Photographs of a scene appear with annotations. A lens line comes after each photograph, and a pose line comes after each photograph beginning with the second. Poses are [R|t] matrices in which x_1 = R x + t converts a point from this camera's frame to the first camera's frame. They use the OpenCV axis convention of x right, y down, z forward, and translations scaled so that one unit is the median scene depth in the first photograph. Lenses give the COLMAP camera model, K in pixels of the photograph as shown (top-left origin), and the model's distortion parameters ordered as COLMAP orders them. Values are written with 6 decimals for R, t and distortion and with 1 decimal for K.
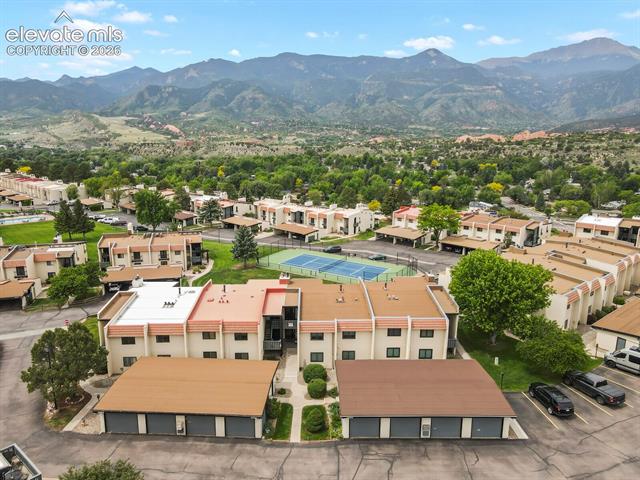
lens RADIAL K [[463.1, 0, 318.3], [0, 463.1, 240.7], [0, 0, 1]] dist [0.042117, 0.021865]
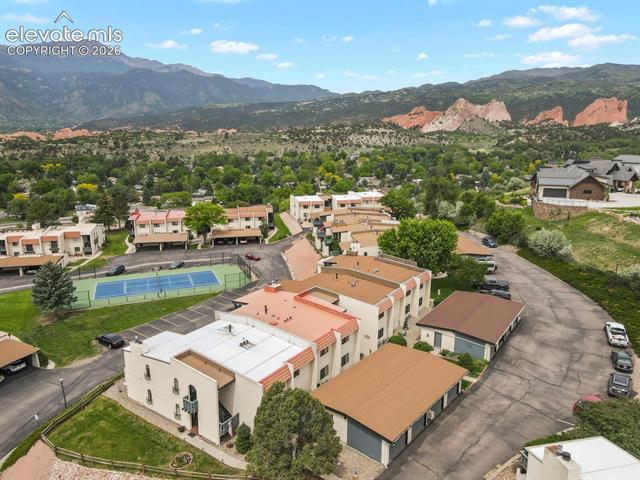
lens RADIAL K [[463.1, 0, 319.4], [0, 463.1, 240.5], [0, 0, 1]] dist [0.042117, 0.021865]
pose [[0.599114, -0.196510, 0.776174, -0.059597], [0.193089, 0.976262, 0.098126, -0.007061], [-0.777032, 0.091082, 0.622836, 0.024140]]
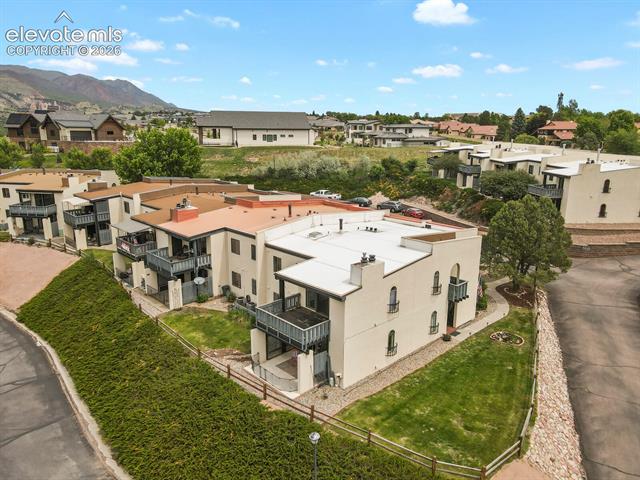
lens RADIAL K [[463.1, 0, 318.7], [0, 463.1, 237.9], [0, 0, 1]] dist [0.042117, 0.021865]
pose [[-0.663409, -0.185757, 0.724833, -0.050605], [0.167062, 0.907472, 0.385468, -0.007323], [-0.729369, 0.376815, -0.570992, 0.097562]]
